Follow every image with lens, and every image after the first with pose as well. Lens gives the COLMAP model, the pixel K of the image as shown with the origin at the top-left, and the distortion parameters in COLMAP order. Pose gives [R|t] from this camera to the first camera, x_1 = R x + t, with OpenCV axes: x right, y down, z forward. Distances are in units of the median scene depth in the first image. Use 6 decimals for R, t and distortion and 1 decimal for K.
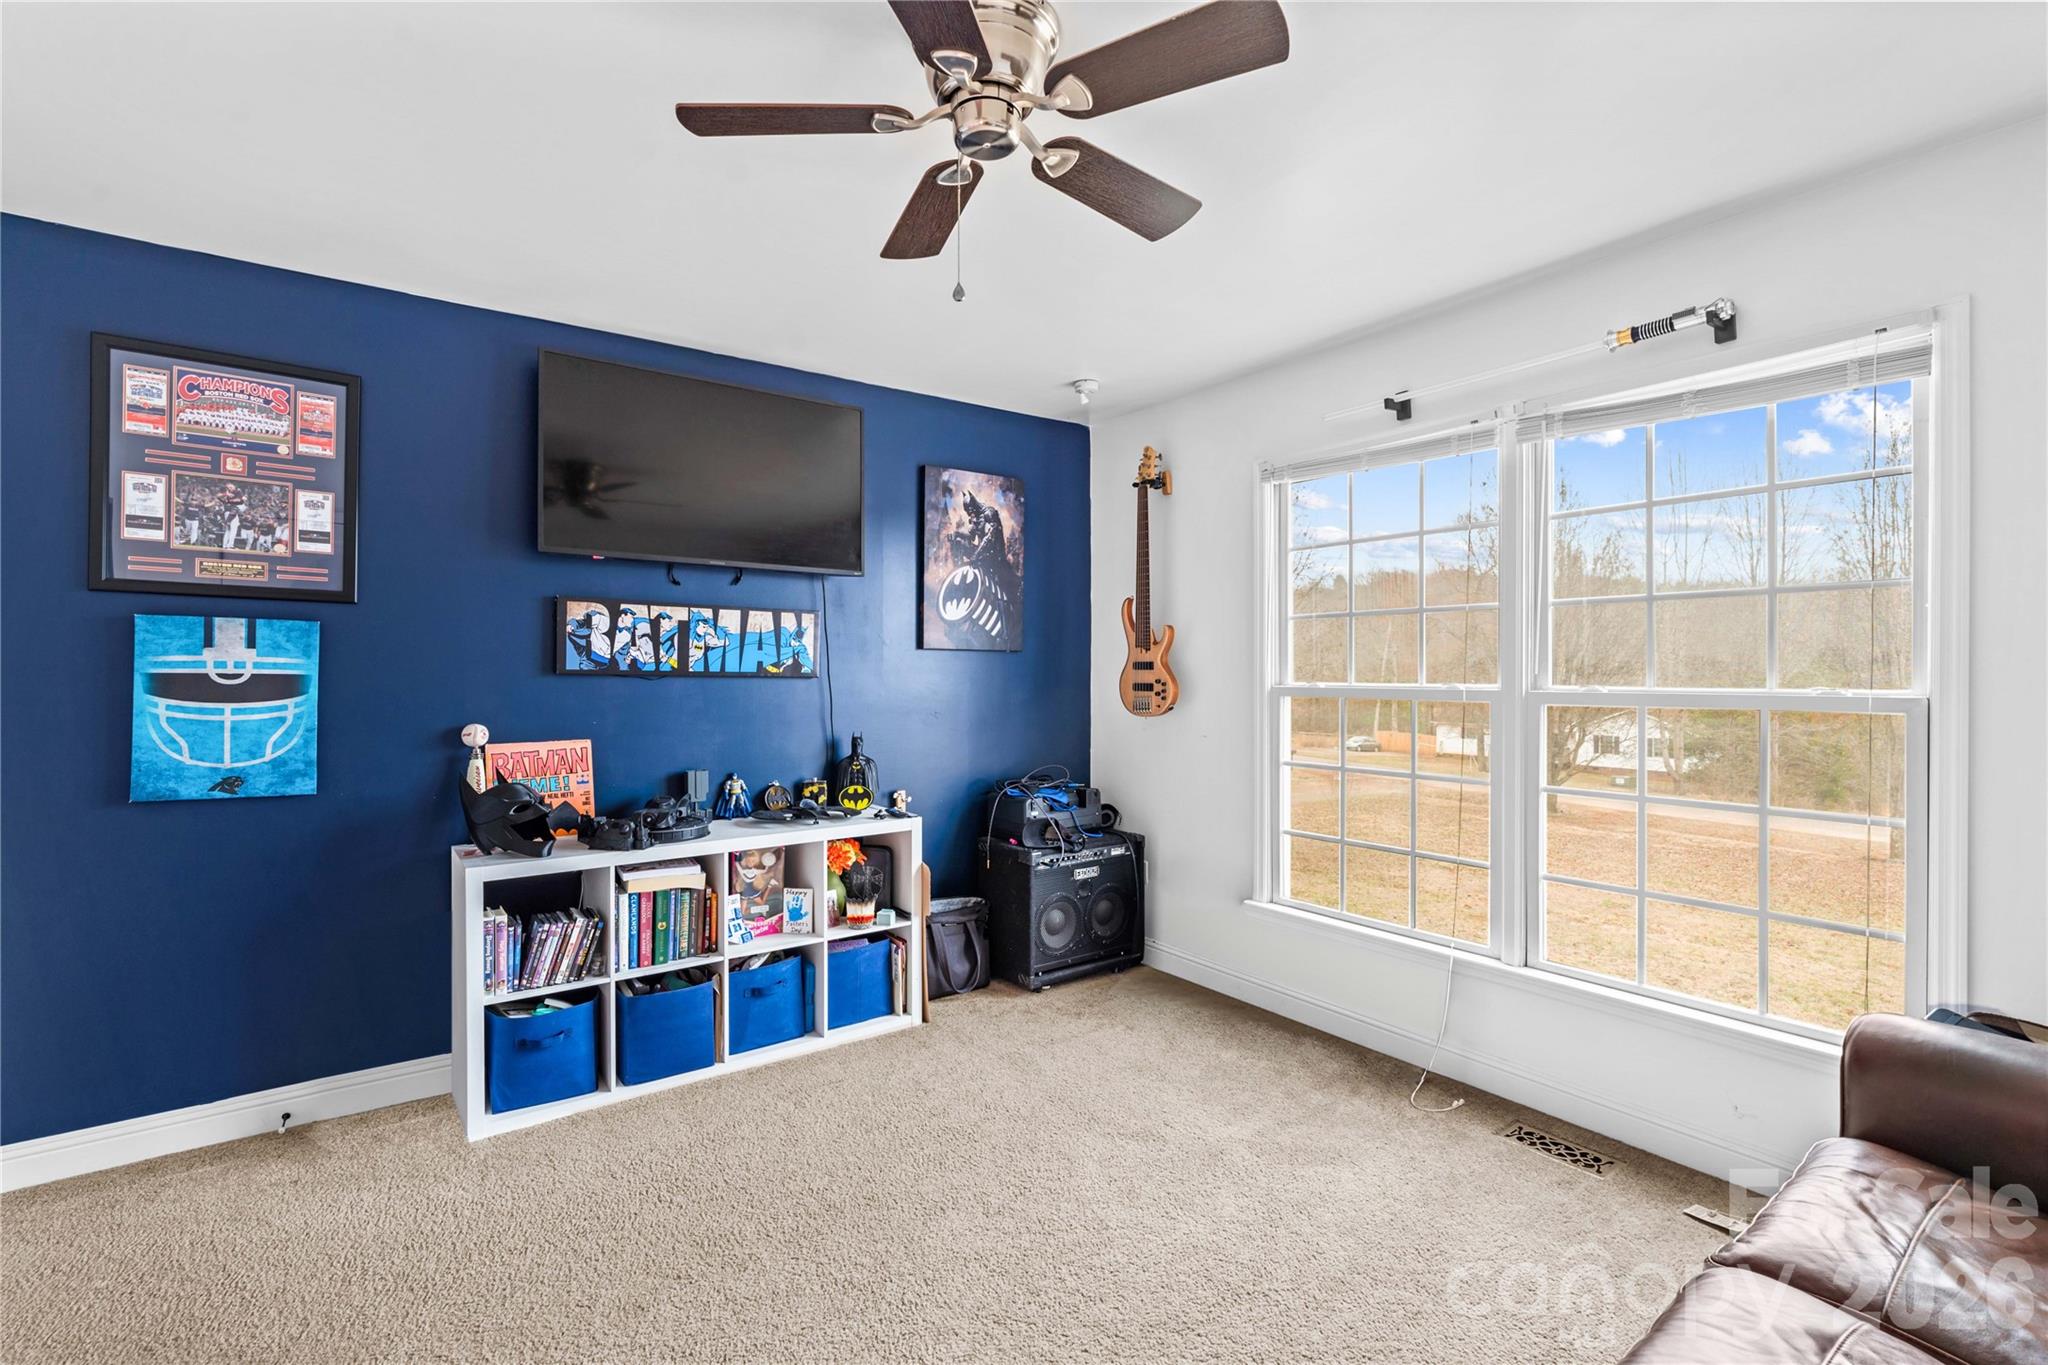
lens RADIAL K [[940.1, 0, 1028.9], [0, 940.1, 673.2], [0, 0, 1]] dist [0.016305, 0.000542]
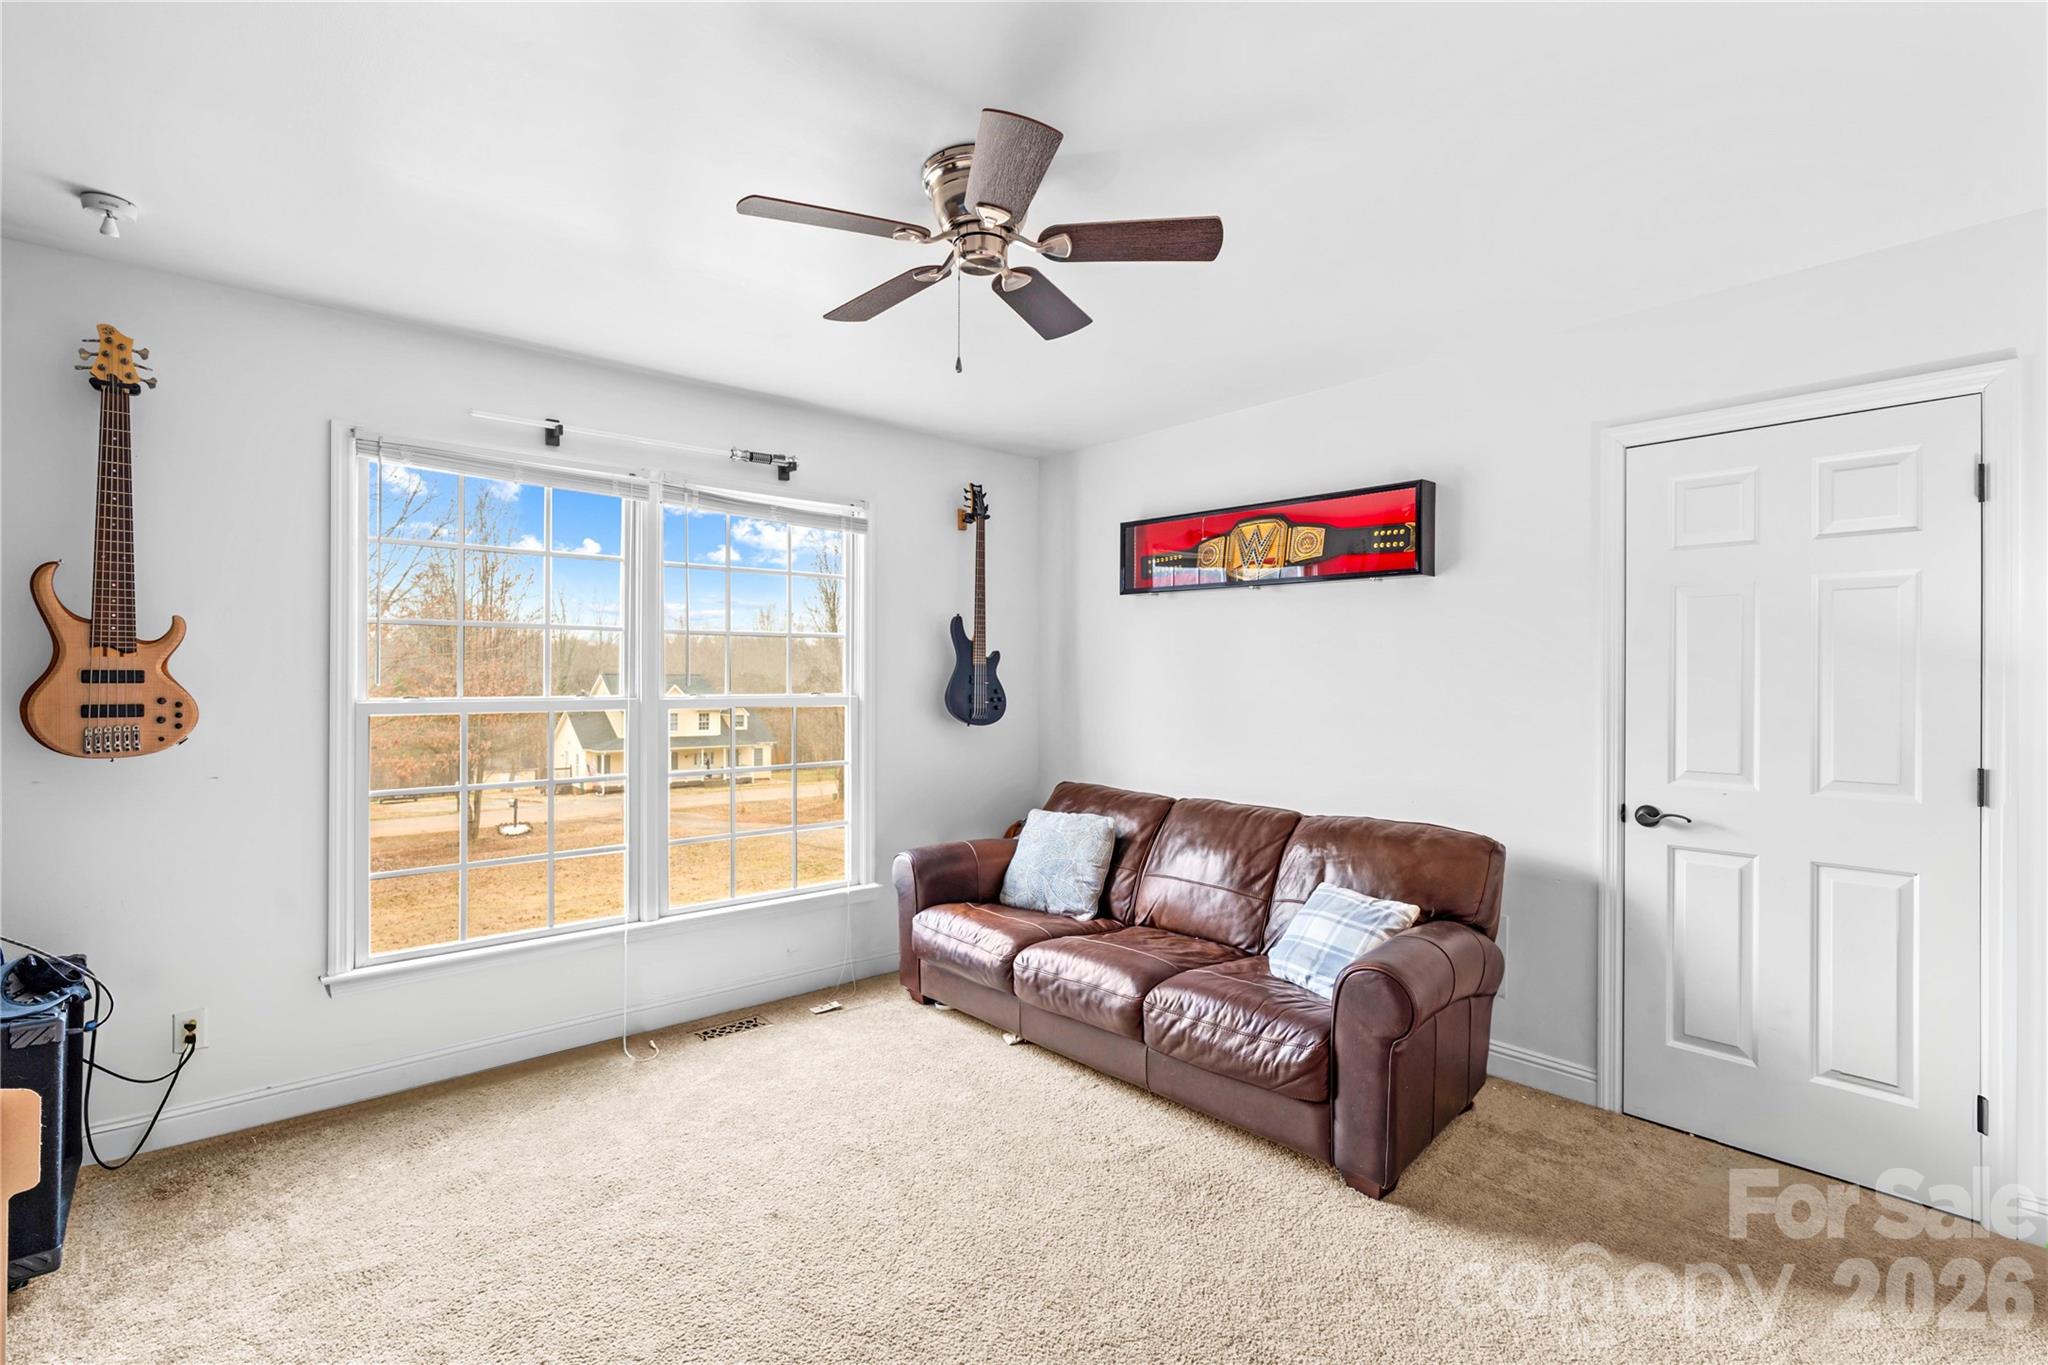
lens RADIAL K [[940.1, 0, 1018.2], [0, 940.1, 682.9], [0, 0, 1]] dist [0.016305, 0.000542]
pose [[-0.084395, 0.000046, 0.996432, -0.793421], [0.004854, 0.999988, 0.000365, -0.001565], [-0.996421, 0.004868, -0.084395, 0.651130]]
